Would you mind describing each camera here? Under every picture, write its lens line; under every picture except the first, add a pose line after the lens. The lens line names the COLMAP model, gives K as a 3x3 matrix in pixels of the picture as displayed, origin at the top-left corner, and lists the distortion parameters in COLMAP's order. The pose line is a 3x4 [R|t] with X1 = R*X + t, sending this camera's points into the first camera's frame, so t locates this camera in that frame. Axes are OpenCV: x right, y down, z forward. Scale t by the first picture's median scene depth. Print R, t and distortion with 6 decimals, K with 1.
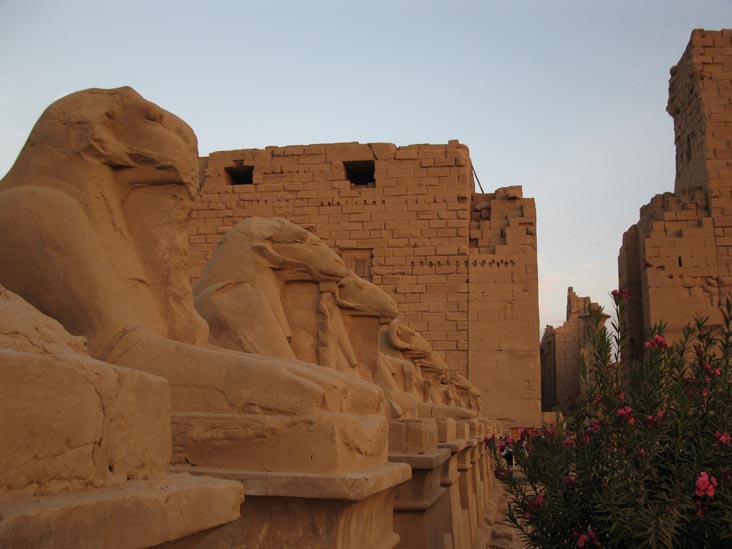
lens RADIAL K [[779.1, 0, 376.8], [0, 779.1, 273.5], [0, 0, 1]] dist [-0.219323, 0.246203]
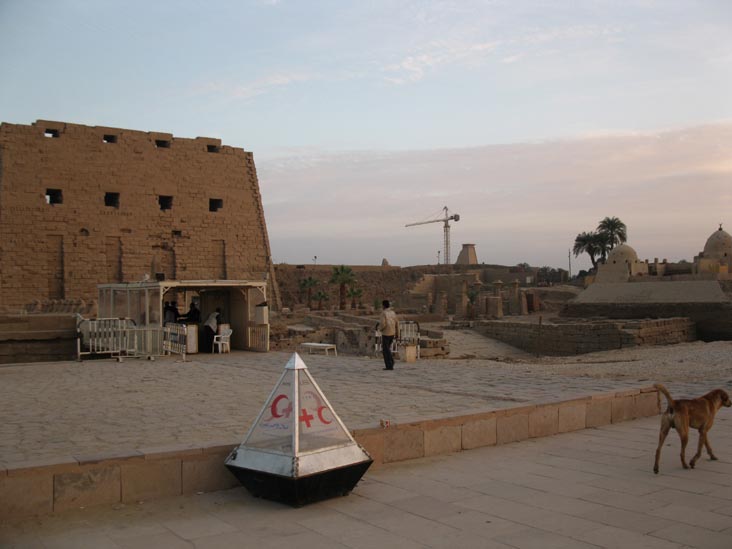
lens RADIAL K [[810.5, 0, 393.9], [0, 810.5, 271.0], [0, 0, 1]] dist [-0.173451, 0.213337]
pose [[0.693457, 0.003488, 0.720490, -0.385571], [-0.119224, 0.986758, 0.109973, -0.295726], [-0.710566, -0.162162, 0.684690, -1.325575]]
